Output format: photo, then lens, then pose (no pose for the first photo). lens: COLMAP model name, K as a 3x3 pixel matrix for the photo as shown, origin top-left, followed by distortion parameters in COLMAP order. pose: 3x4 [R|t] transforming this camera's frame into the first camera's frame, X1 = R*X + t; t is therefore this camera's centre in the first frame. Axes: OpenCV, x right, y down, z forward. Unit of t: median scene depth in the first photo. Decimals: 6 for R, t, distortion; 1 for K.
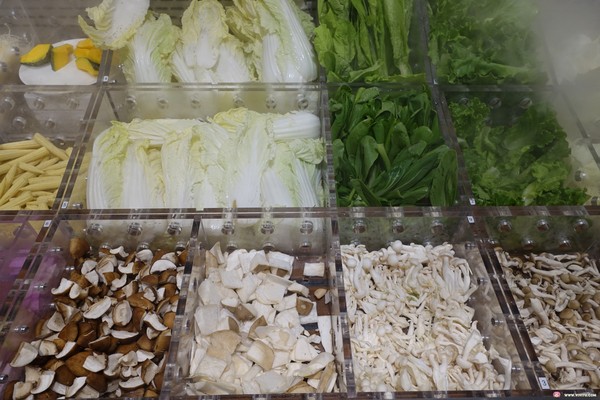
lens RADIAL K [[412.1, 0, 300.0], [0, 412.1, 200.0], [0, 0, 1]] dist [0.009019, -0.003975]
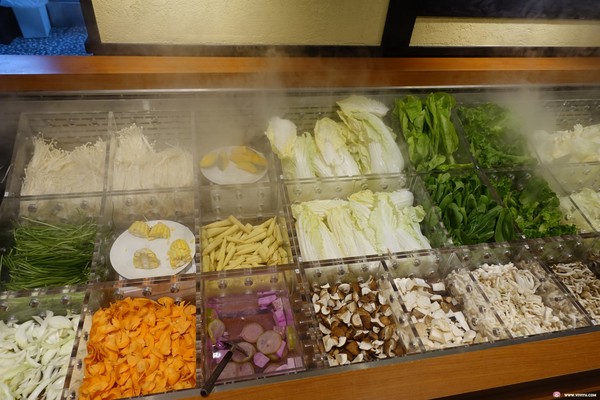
lens RADIAL K [[412.1, 0, 300.0], [0, 412.1, 200.0], [0, 0, 1]] dist [0.009019, -0.003975]
pose [[0.983093, -0.067082, 0.170378, -0.753948], [0.088547, 0.988611, -0.121685, -0.020498], [-0.160274, 0.134714, 0.977837, -0.552564]]
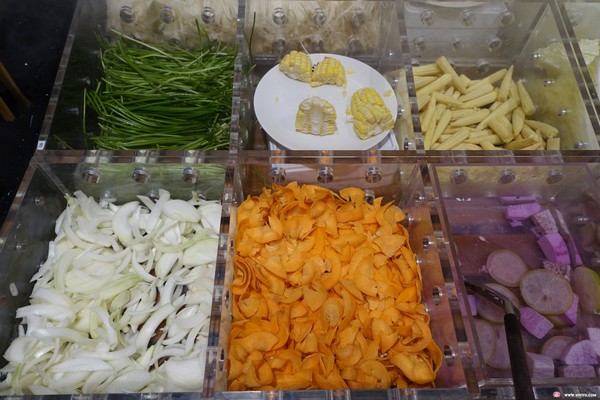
lens RADIAL K [[412.1, 0, 300.0], [0, 412.1, 200.0], [0, 0, 1]] dist [0.009019, -0.003975]
pose [[0.999983, 0.002565, -0.005167, -1.080449], [-0.001770, 0.988932, 0.148358, 0.001558], [0.005490, -0.148347, 0.988920, 0.149657]]
